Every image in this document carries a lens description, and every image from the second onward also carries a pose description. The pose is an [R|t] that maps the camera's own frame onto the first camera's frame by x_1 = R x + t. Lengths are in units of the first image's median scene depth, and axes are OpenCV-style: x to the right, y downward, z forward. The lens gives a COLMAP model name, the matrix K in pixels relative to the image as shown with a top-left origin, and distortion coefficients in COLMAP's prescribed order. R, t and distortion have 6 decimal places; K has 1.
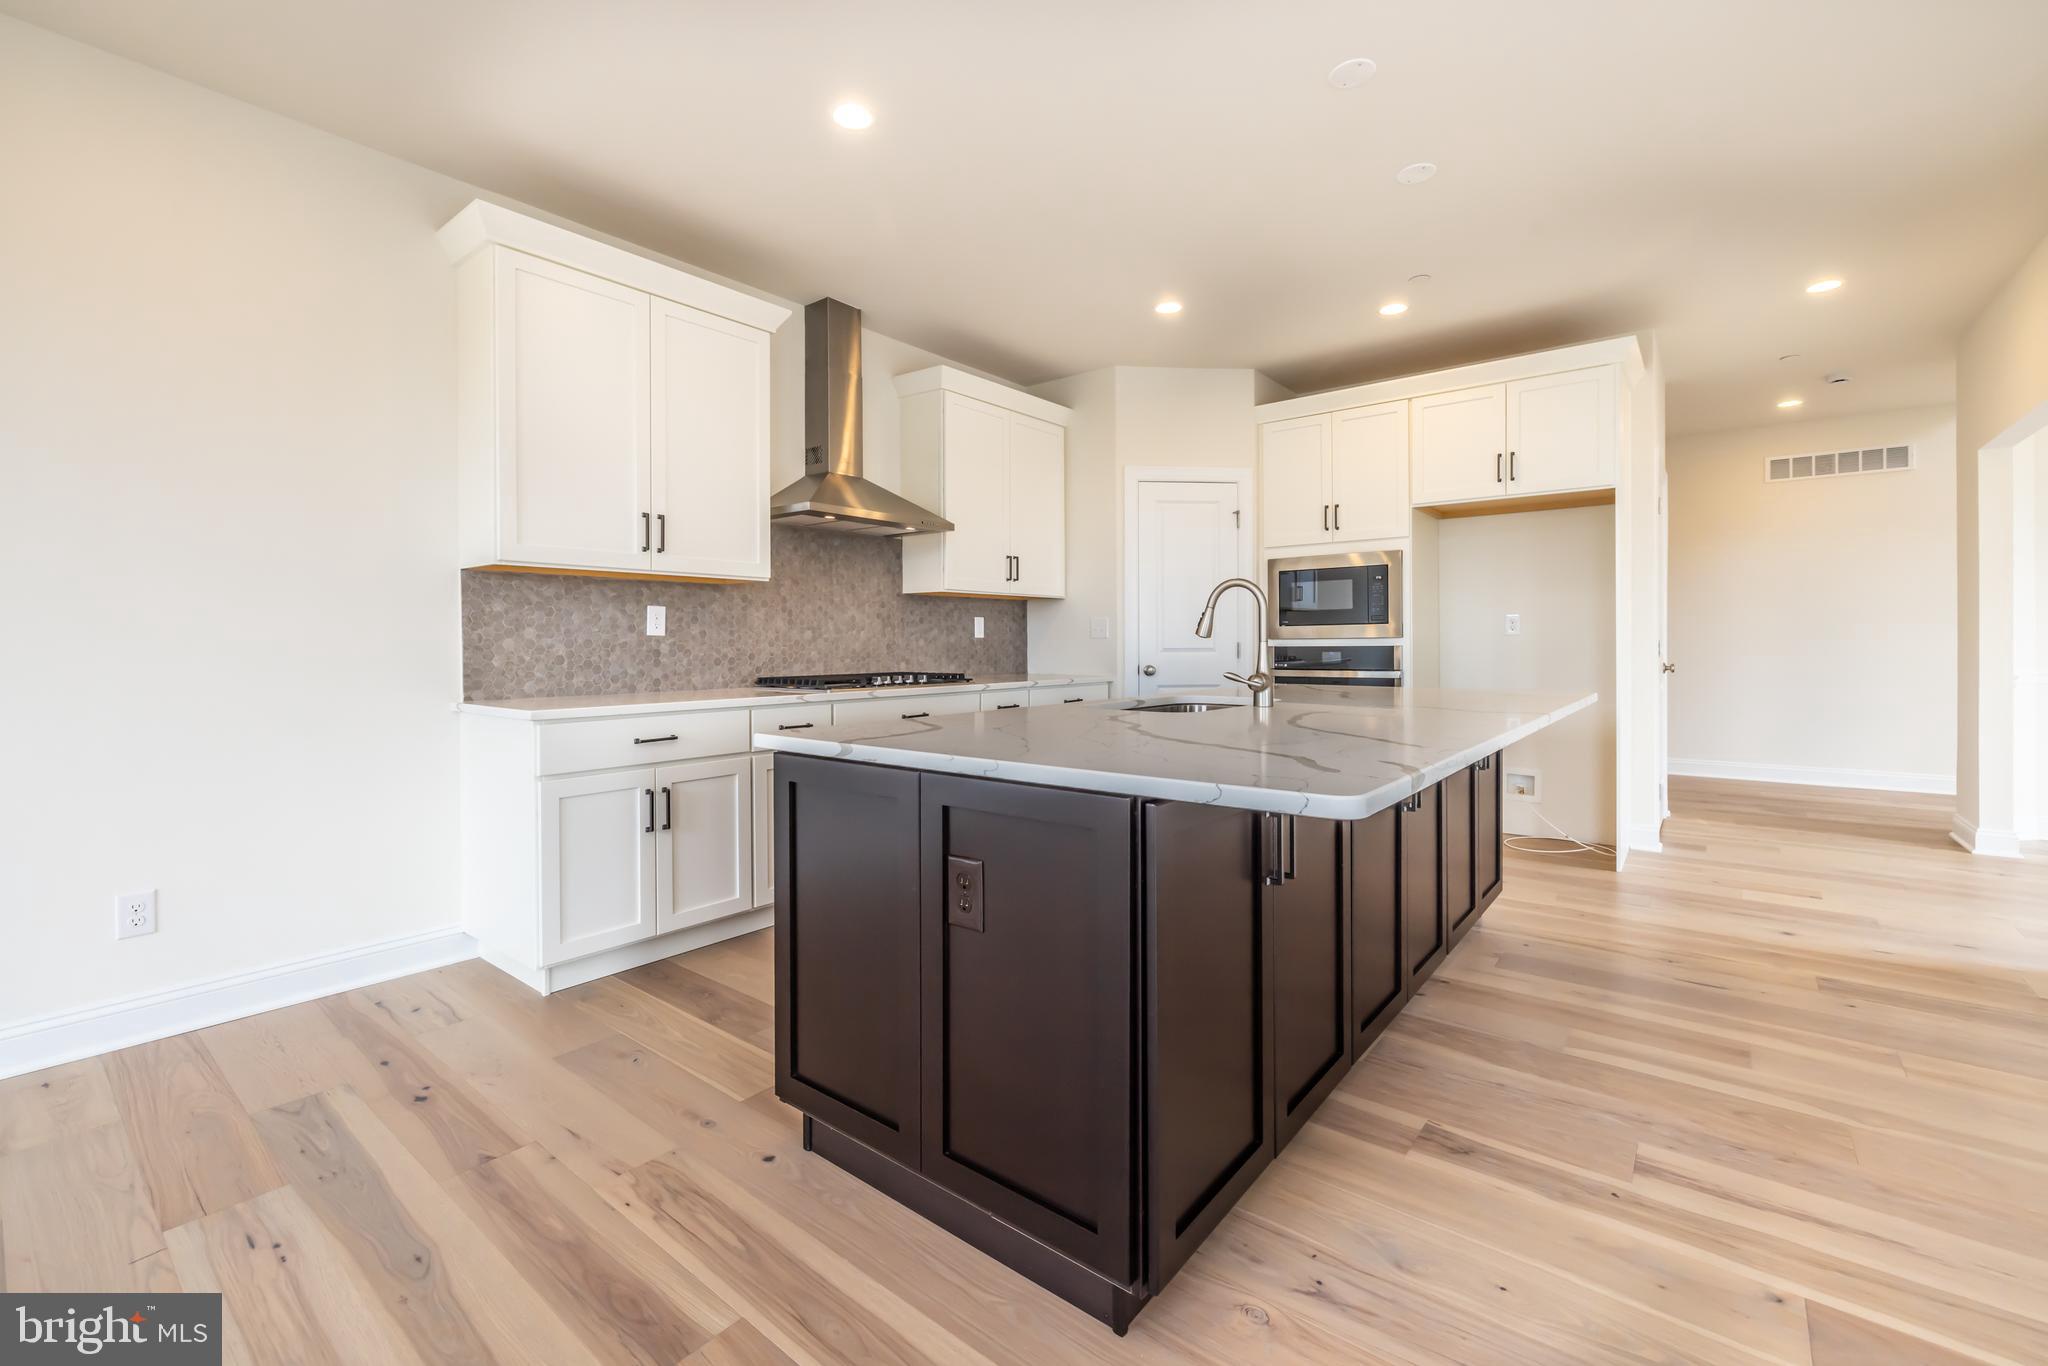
lens RADIAL K [[866.1, 0, 1013.5], [0, 866.1, 648.1], [0, 0, 1]] dist [0.002592, -0.000257]
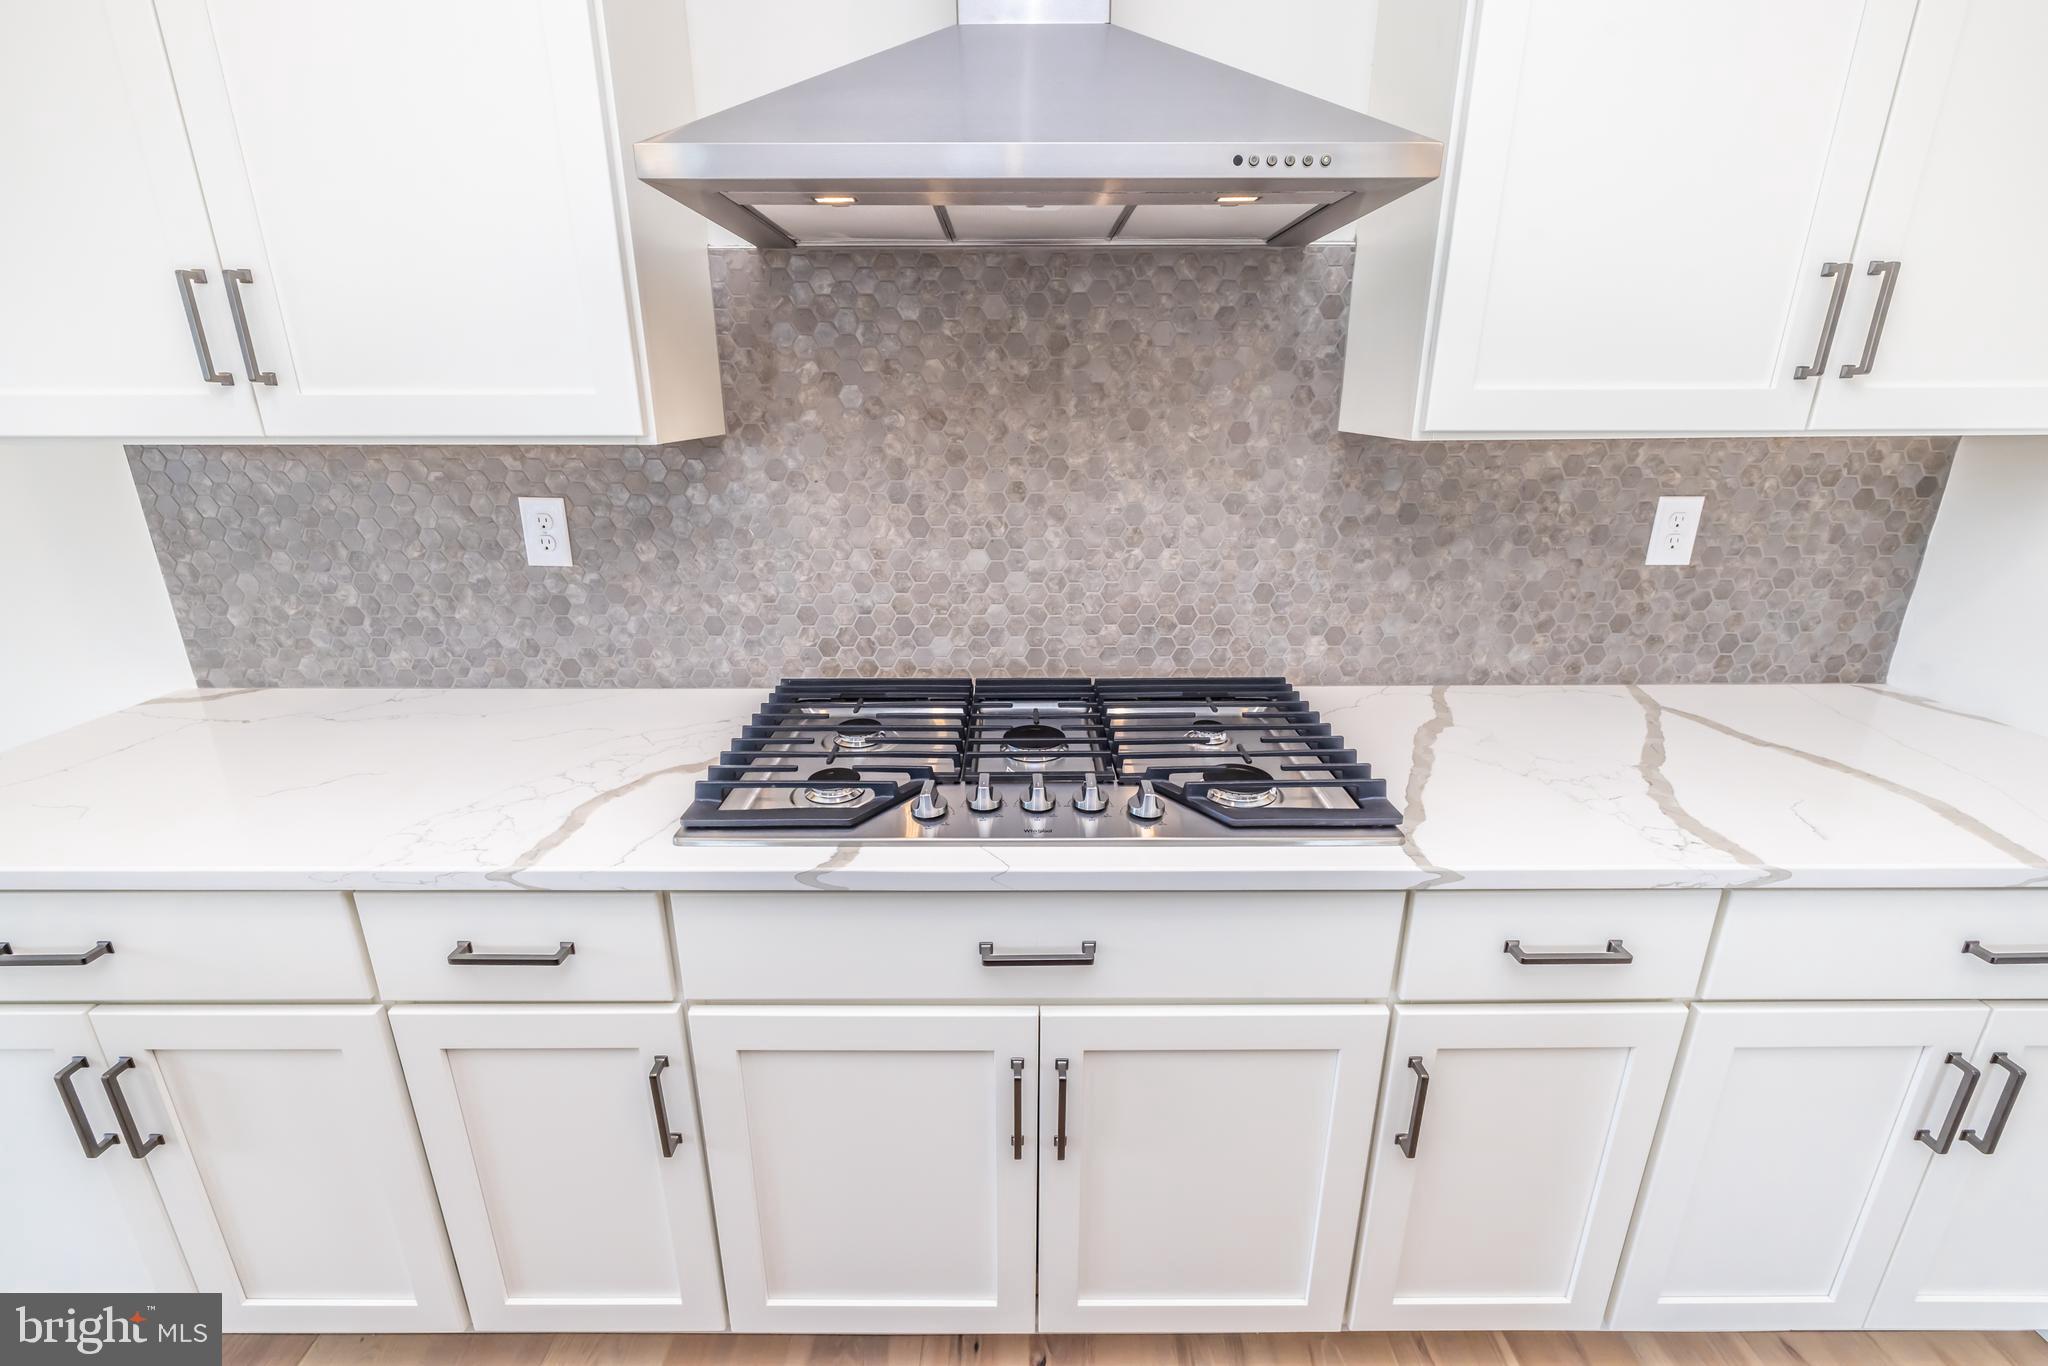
lens RADIAL K [[866.1, 0, 1024.5], [0, 866.1, 668.4], [0, 0, 1]] dist [0.002592, -0.000257]
pose [[0.629141, 0.241595, -0.738792, 0.067413], [-0.004934, 0.951692, 0.307015, -0.090593], [0.777276, -0.189510, 0.599941, 0.819210]]
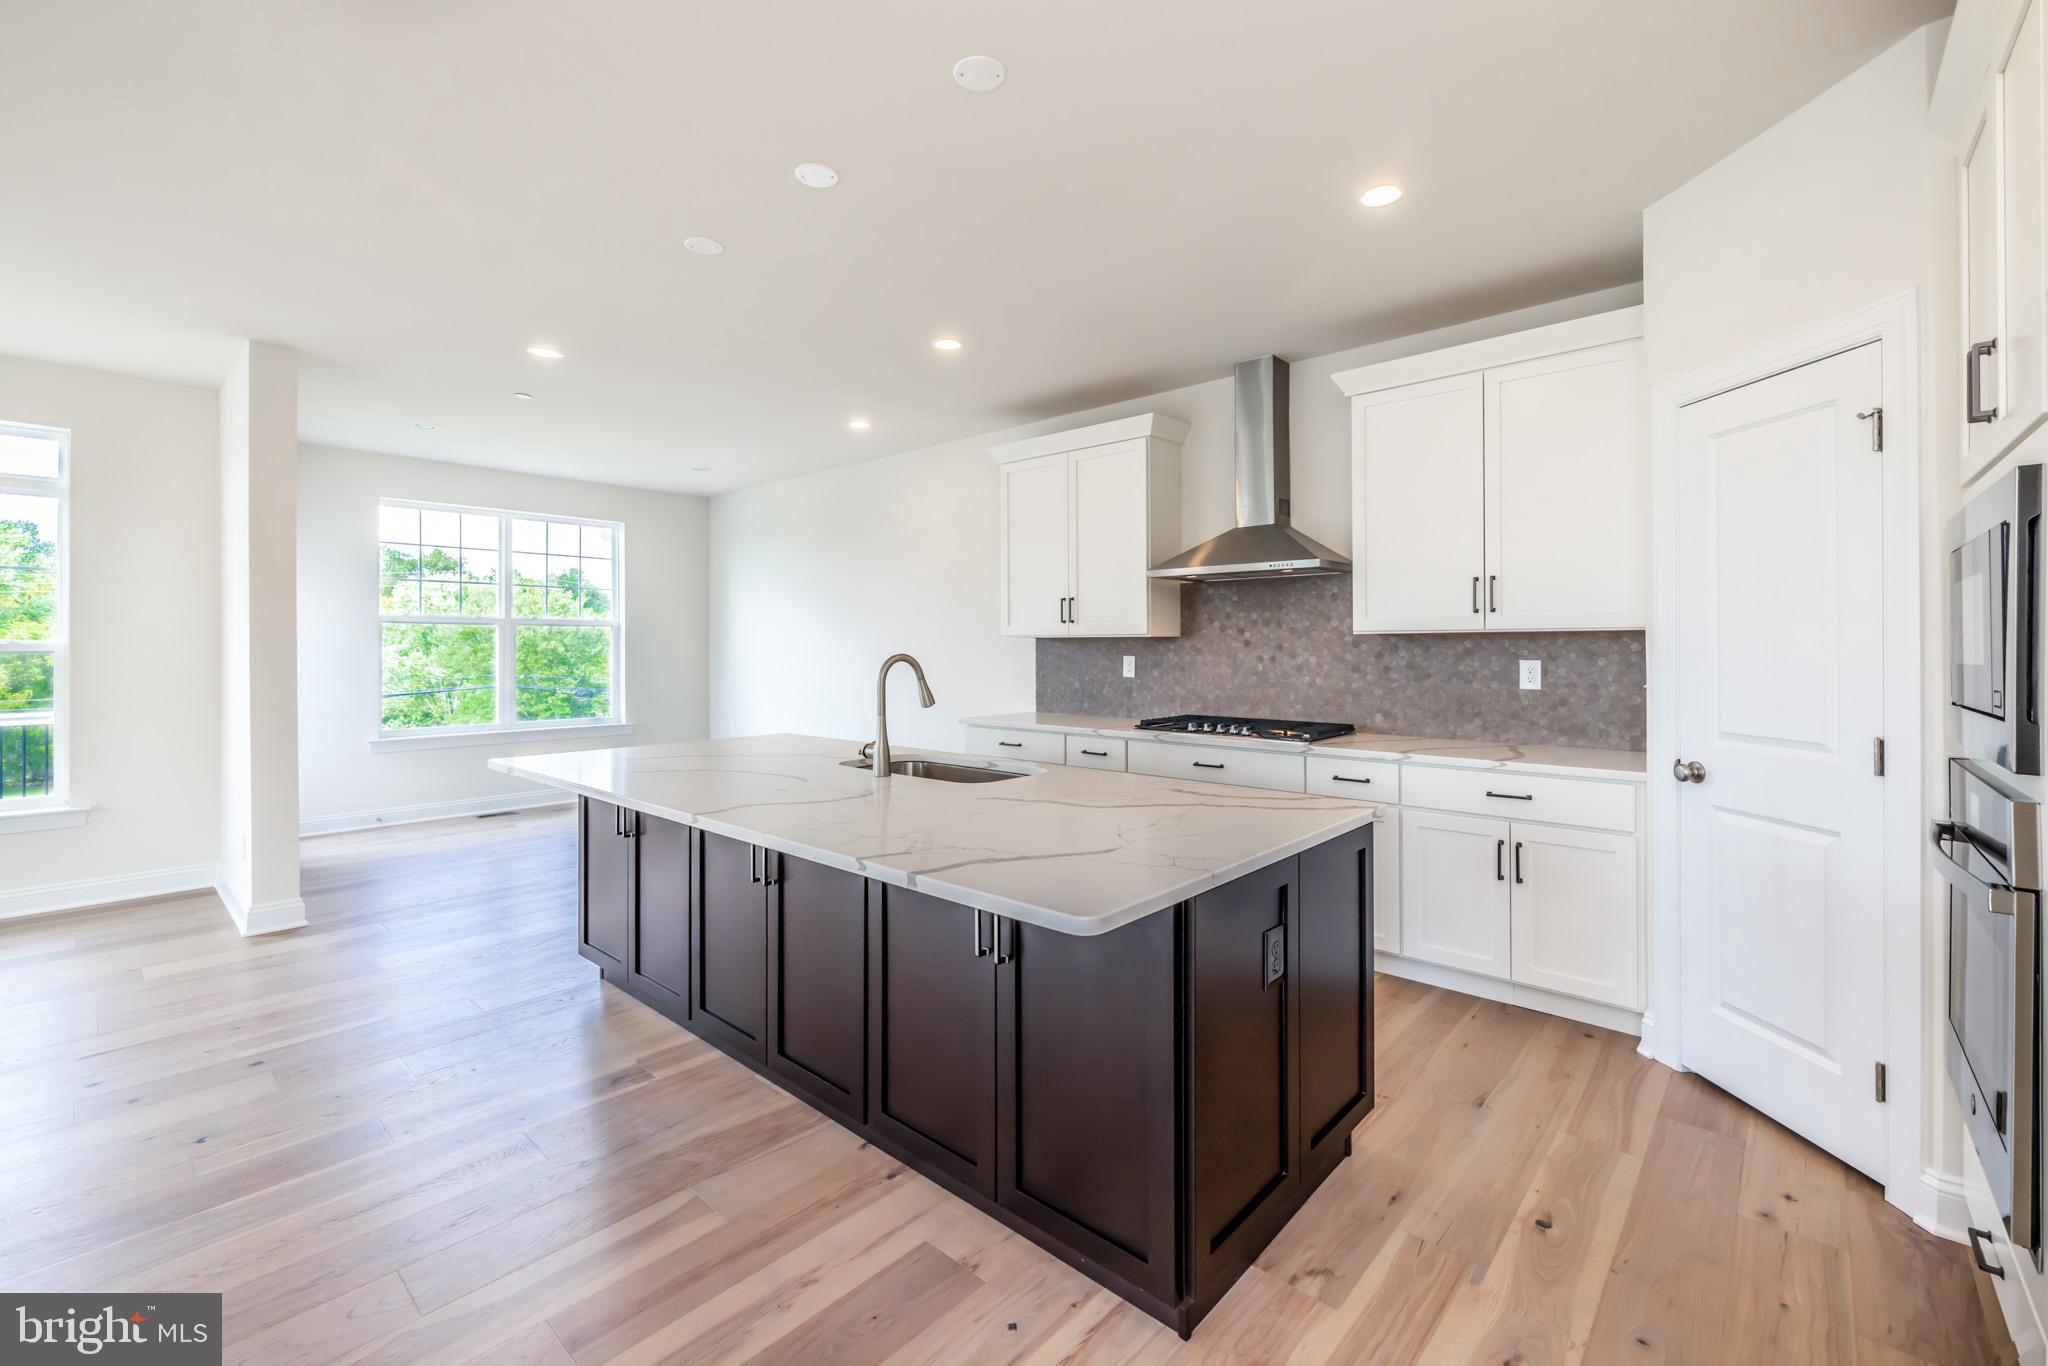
lens RADIAL K [[866.1, 0, 1018.2], [0, 866.1, 638.9], [0, 0, 1]] dist [0.002592, -0.000257]
pose [[-0.052332, -0.000640, -0.998630, 0.883188], [-0.002336, 0.999997, -0.000519, -0.066990], [0.998627, 0.002305, -0.052334, 0.802903]]
